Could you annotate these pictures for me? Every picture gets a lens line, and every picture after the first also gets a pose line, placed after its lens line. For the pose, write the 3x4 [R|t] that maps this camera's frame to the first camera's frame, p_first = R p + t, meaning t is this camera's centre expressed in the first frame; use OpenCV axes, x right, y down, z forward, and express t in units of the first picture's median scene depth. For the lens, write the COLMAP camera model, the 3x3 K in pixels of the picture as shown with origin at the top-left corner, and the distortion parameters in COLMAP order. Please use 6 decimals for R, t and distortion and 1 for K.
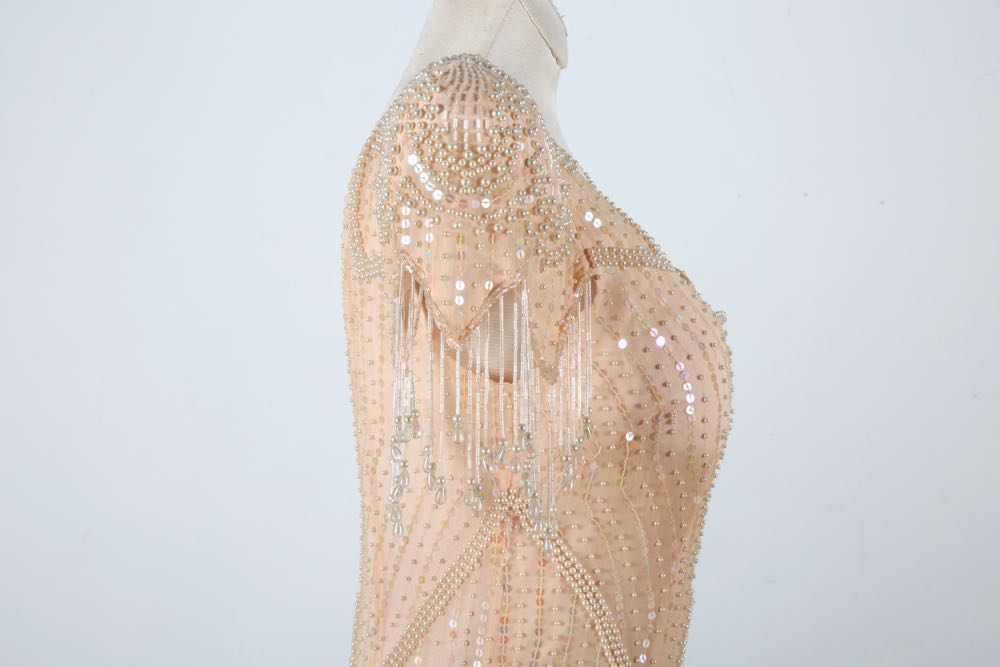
lens RADIAL K [[1678.9, 0, 499.9], [0, 1678.9, 331.2], [0, 0, 1]] dist [0.077046, 0.000000]
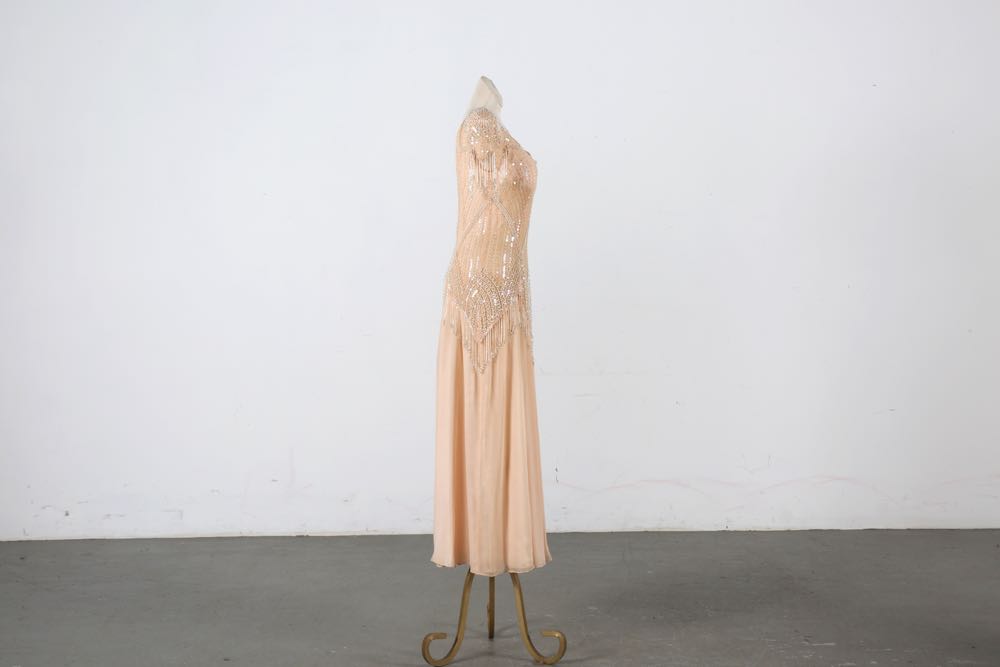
lens RADIAL K [[1408.9, 0, 497.2], [0, 1408.9, 331.7], [0, 0, 1]] dist [0.021529, 0.000000]
pose [[0.999602, -0.003156, 0.028026, -0.094839], [0.001637, 0.998536, 0.054065, 0.278414], [-0.028155, -0.053997, 0.998144, -3.233656]]
